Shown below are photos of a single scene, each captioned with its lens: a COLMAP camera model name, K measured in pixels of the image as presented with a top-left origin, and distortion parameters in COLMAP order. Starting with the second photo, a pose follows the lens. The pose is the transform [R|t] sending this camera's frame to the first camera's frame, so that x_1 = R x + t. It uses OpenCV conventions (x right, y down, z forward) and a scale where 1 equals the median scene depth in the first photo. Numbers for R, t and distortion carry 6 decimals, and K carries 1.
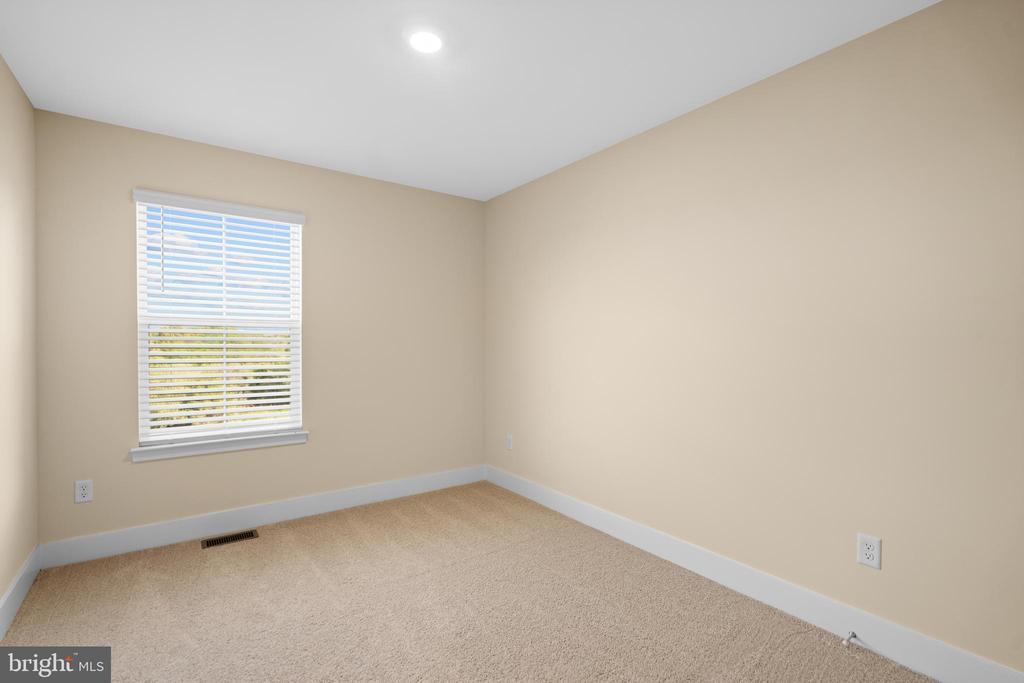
lens RADIAL K [[470.1, 0, 508.2], [0, 470.1, 342.7], [0, 0, 1]] dist [0.004443, -0.001076]
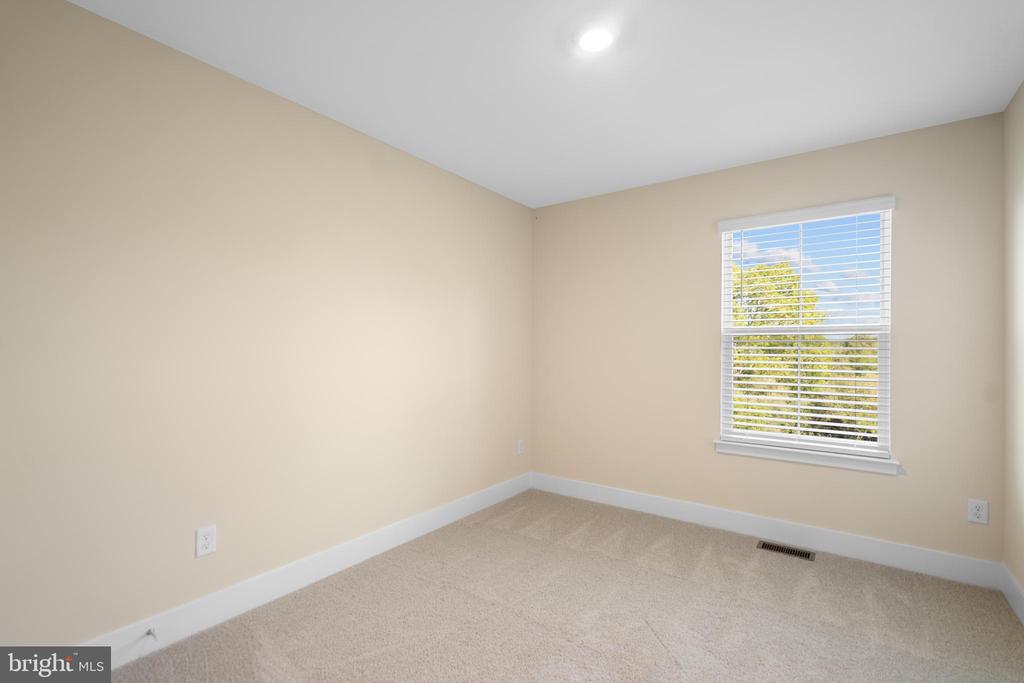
lens RADIAL K [[470.1, 0, 508.5], [0, 470.1, 341.8], [0, 0, 1]] dist [0.004443, -0.001076]
pose [[0.298210, -0.019144, -0.954308, 0.166747], [-0.005156, 0.999752, -0.021667, 0.004487], [0.954486, 0.011382, 0.298037, 0.135670]]
